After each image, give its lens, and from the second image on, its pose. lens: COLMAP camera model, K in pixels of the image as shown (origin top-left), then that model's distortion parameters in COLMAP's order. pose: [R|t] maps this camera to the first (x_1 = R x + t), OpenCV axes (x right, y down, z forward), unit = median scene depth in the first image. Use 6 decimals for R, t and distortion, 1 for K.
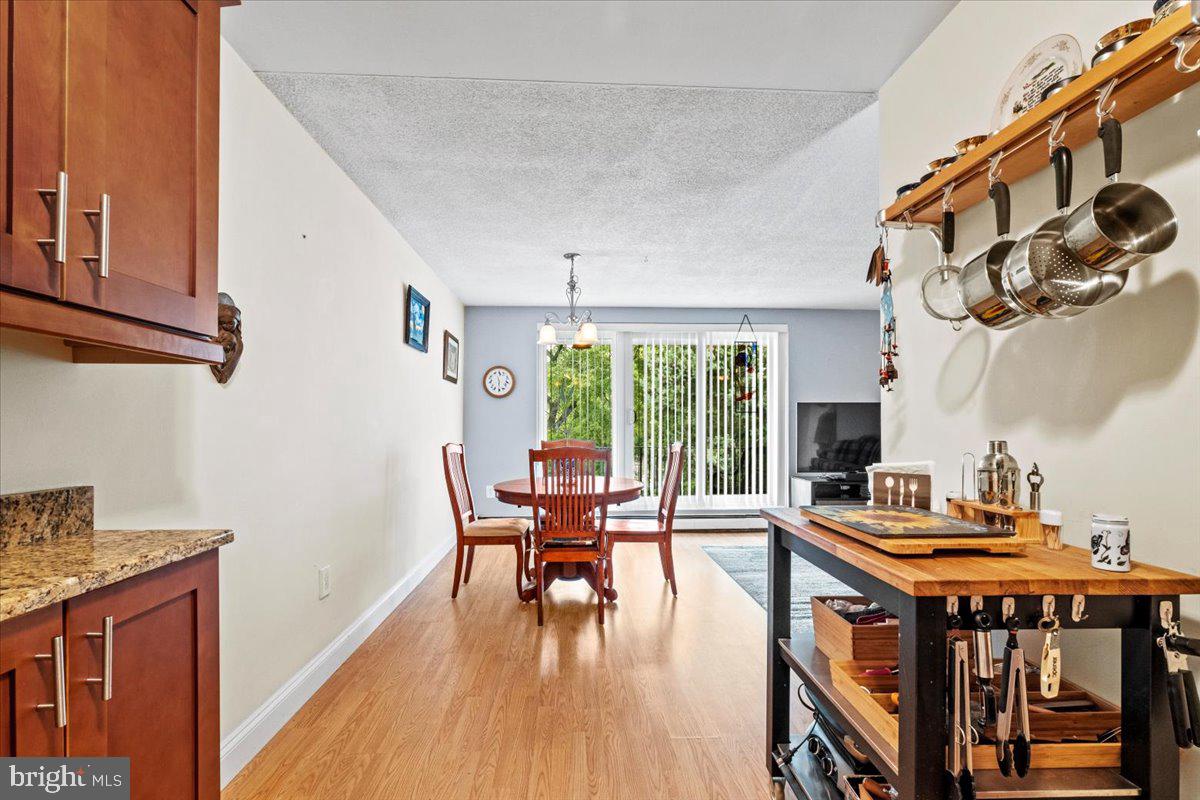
lens RADIAL K [[554.9, 0, 585.0], [0, 554.9, 414.6], [0, 0, 1]] dist [0.015660, 0.000008]
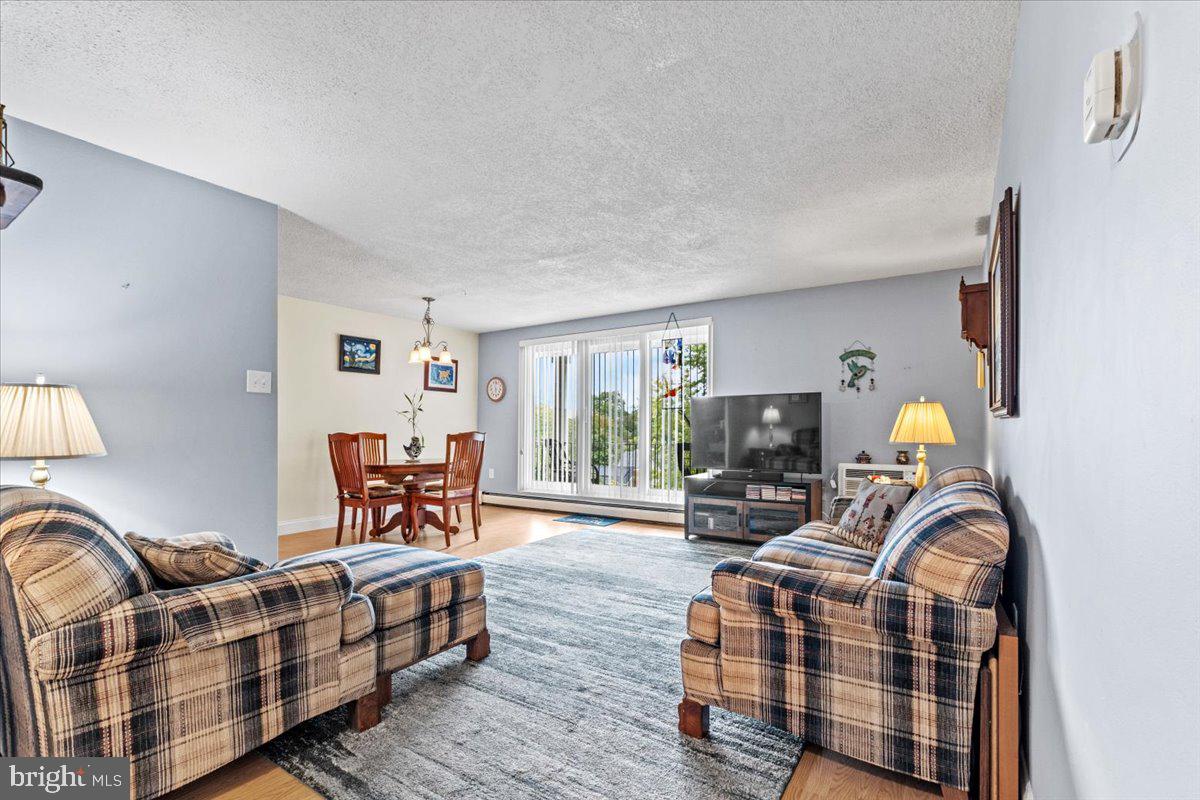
lens RADIAL K [[553.7, 0, 586.0], [0, 553.7, 419.3], [0, 0, 1]] dist [-0.002559, -0.000153]
pose [[0.794613, -0.012526, -0.606987, 1.160337], [0.010691, 0.999921, -0.006640, 0.031542], [0.607022, -0.001213, 0.794684, 0.147485]]
